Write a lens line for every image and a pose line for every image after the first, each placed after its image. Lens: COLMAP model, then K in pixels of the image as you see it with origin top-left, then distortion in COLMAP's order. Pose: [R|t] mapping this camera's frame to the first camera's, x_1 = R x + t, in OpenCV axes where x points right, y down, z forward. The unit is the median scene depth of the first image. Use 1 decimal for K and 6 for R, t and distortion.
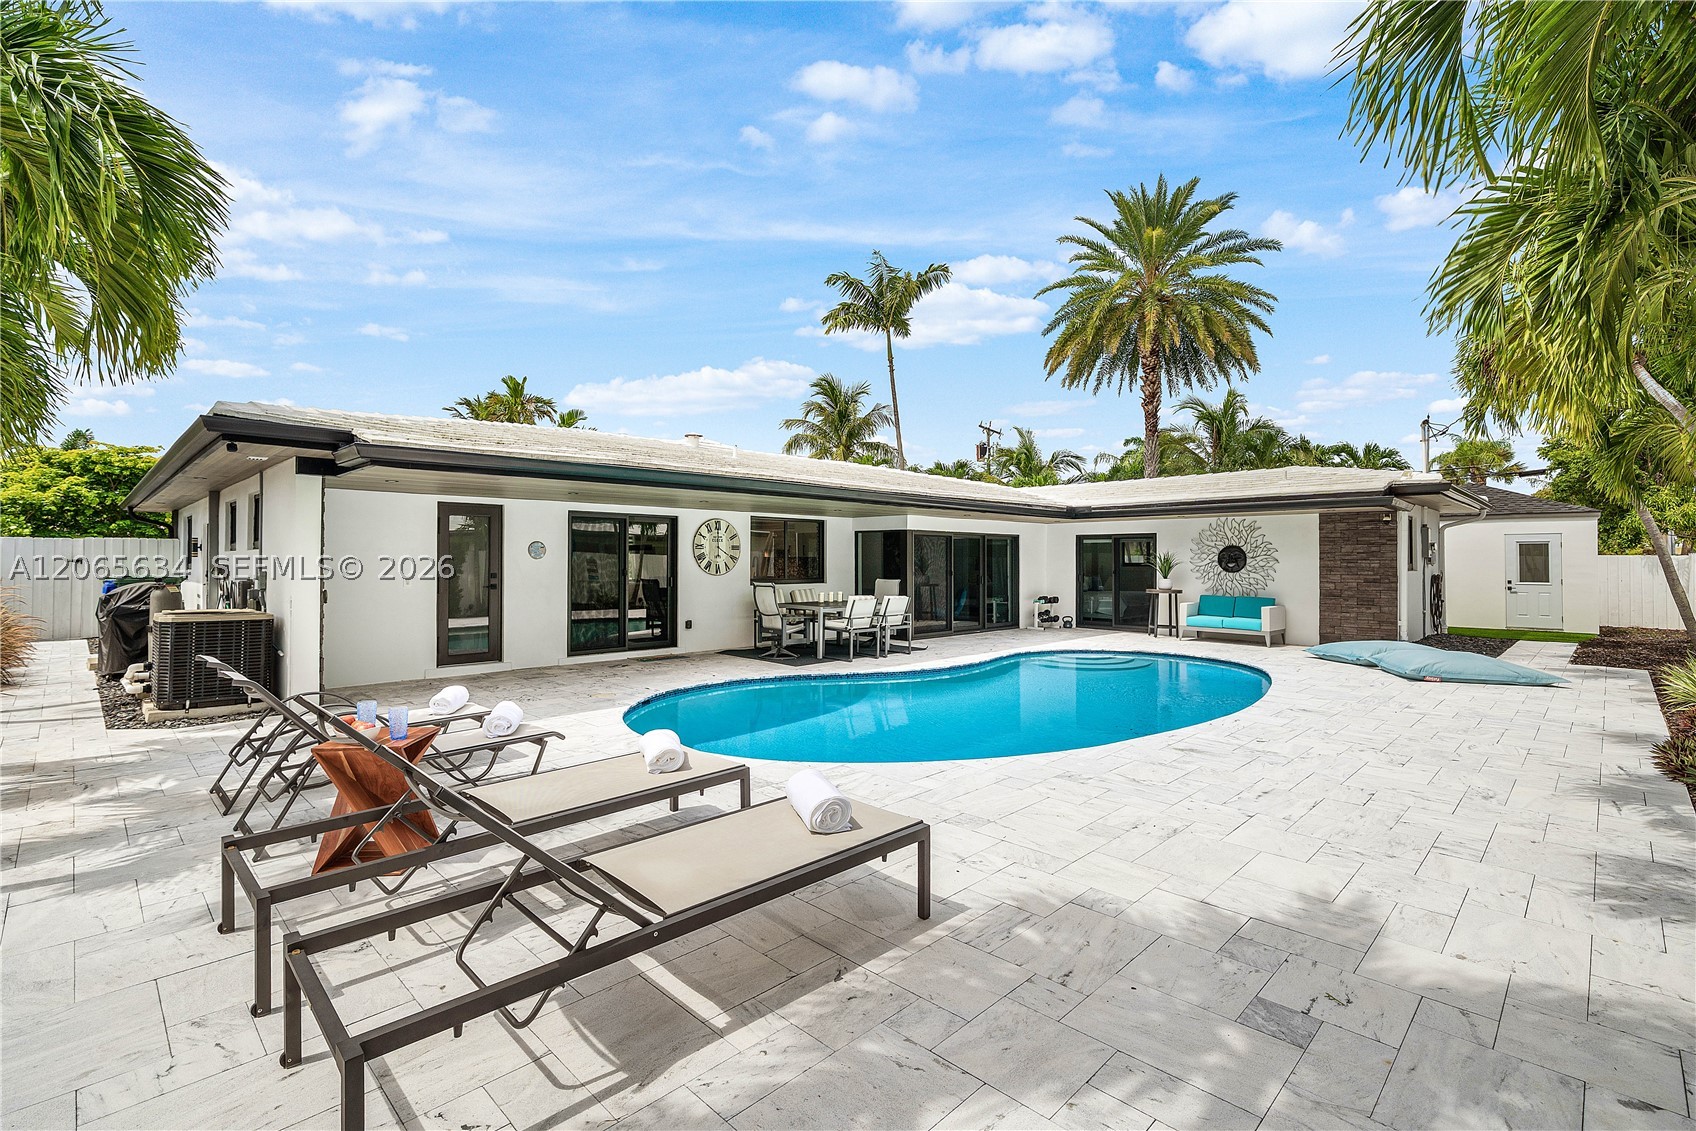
lens RADIAL K [[762.2, 0, 848.4], [0, 762.2, 560.9], [0, 0, 1]] dist [-0.000081, 0.000001]
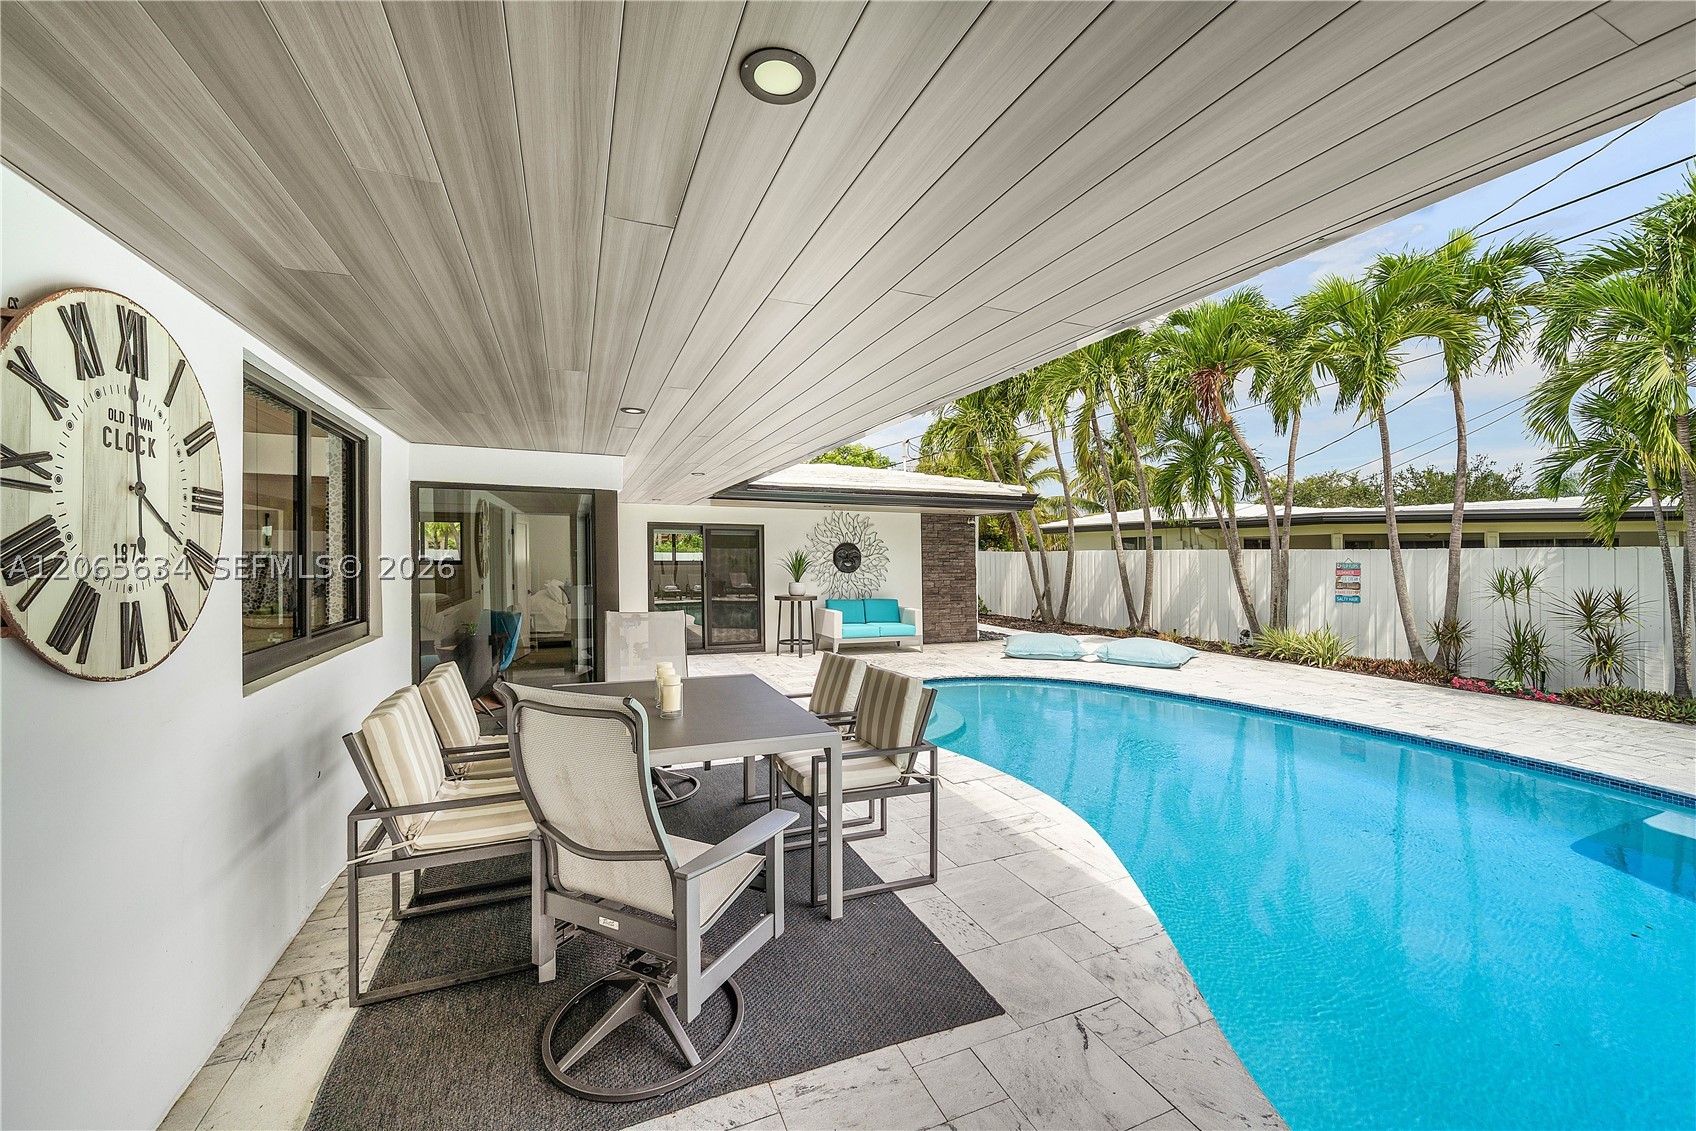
lens RADIAL K [[649.9, 0, 848.1], [0, 649.9, 559.3], [0, 0, 1]] dist [-0.000051, 0.000005]
pose [[0.374479, -0.003592, 0.927229, -0.222169], [-0.002330, 0.999986, 0.004815, -0.004718], [-0.927233, -0.003964, 0.374465, 0.772628]]
